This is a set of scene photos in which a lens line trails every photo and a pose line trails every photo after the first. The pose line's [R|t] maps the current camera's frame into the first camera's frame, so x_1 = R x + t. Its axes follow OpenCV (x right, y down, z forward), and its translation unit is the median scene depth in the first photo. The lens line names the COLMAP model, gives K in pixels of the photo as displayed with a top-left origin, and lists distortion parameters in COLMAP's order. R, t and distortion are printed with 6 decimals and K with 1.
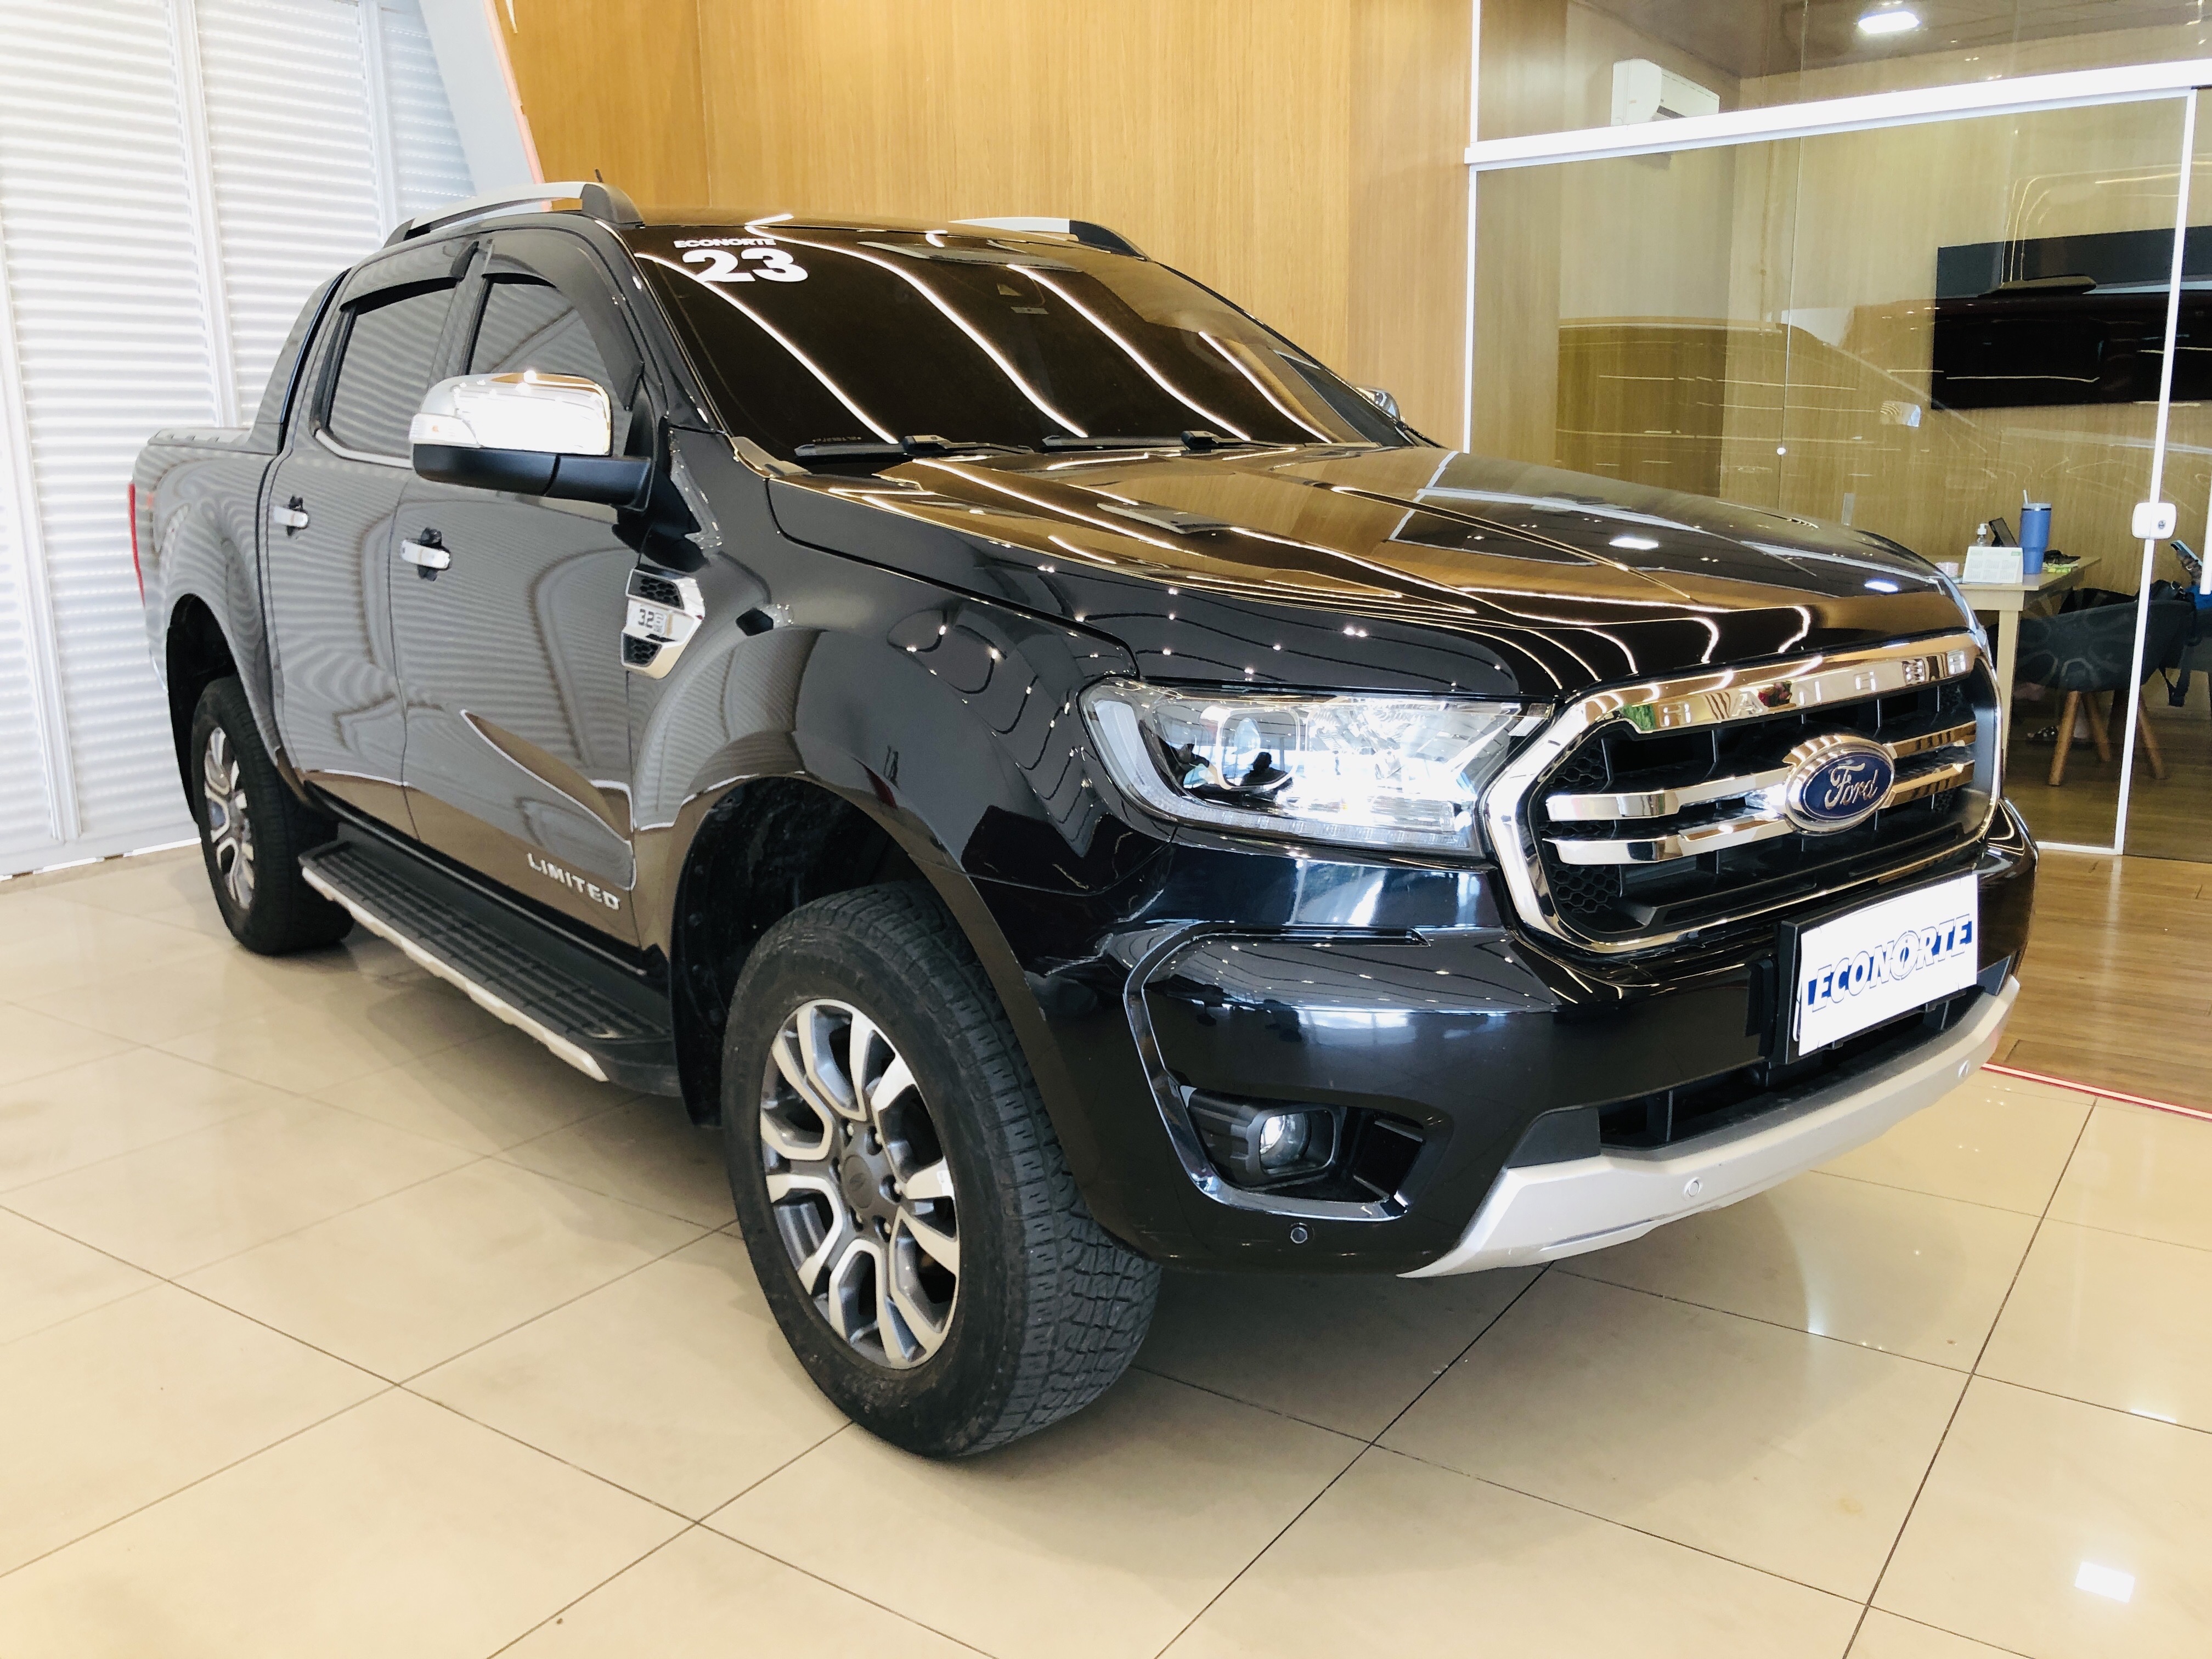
lens RADIAL K [[1816.6, 0, 1106.0], [0, 1816.6, 829.5], [0, 0, 1]] dist [0.000242, -0.009163]
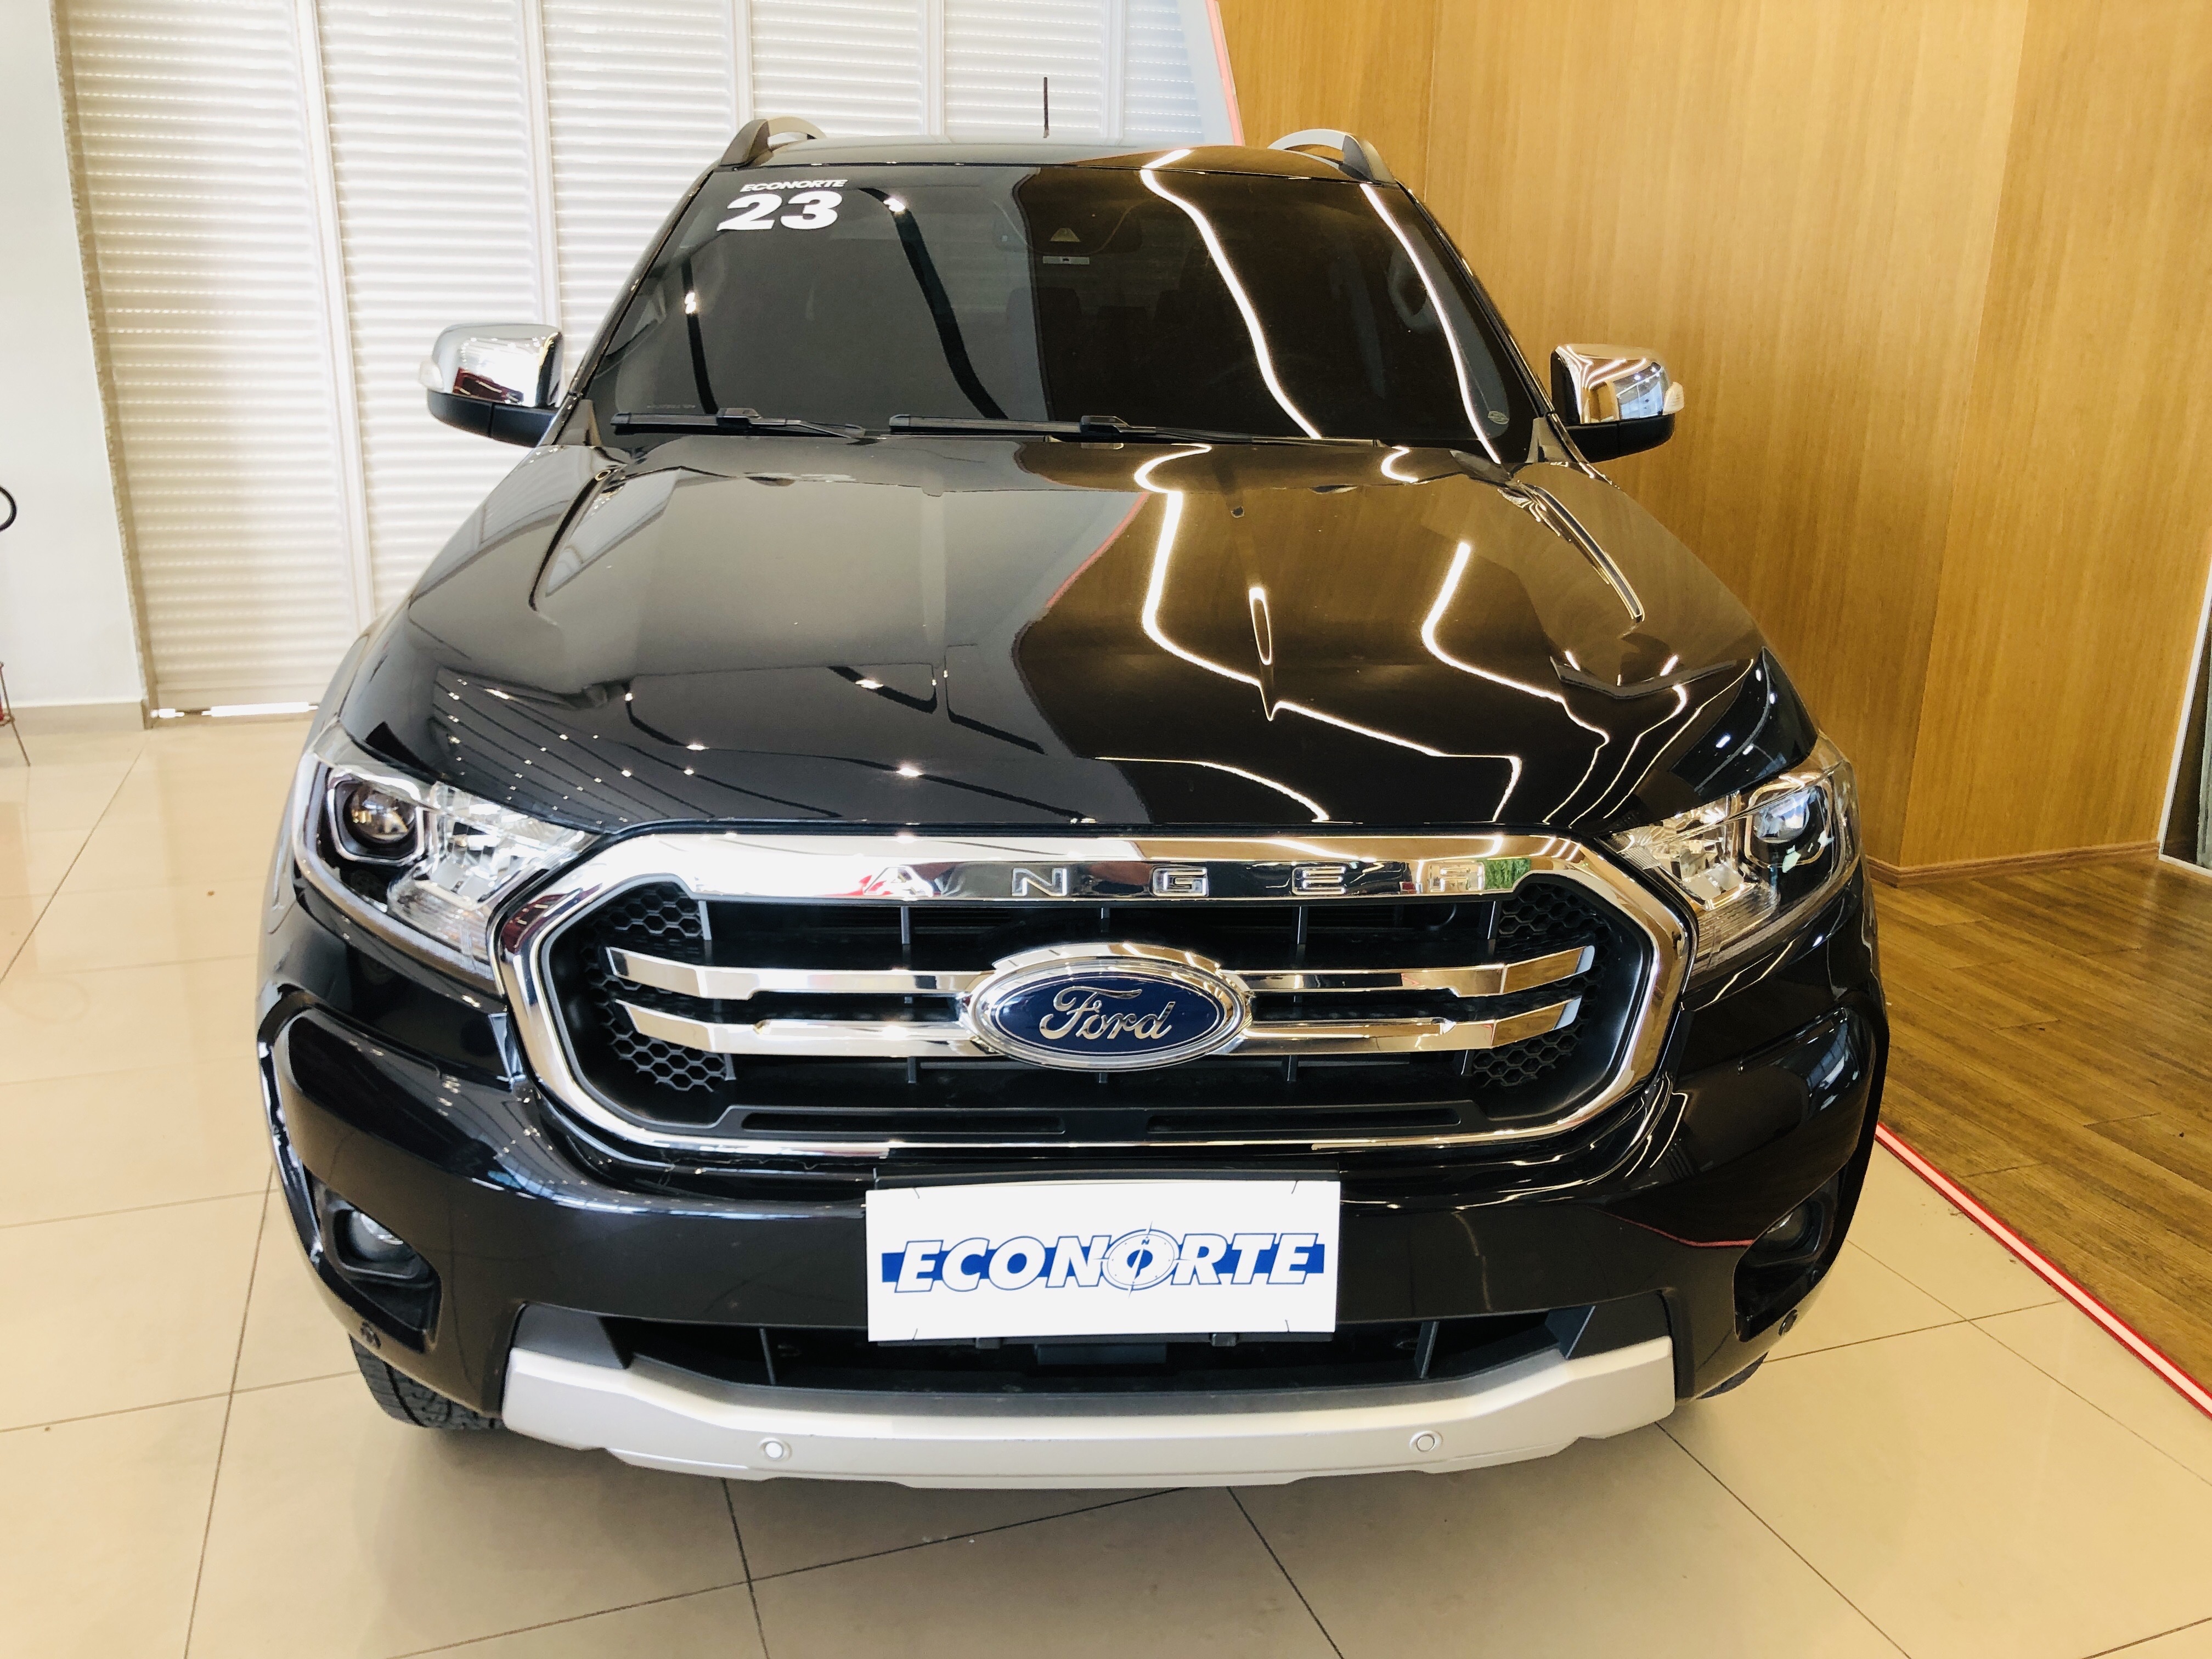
lens RADIAL K [[1816.6, 0, 1106.0], [0, 1816.6, 829.5], [0, 0, 1]] dist [0.000242, -0.009163]
pose [[0.813206, 0.196507, -0.547796, 0.765302], [-0.152650, 0.980336, 0.125060, -0.181550], [0.561599, -0.018078, 0.827212, 0.381912]]
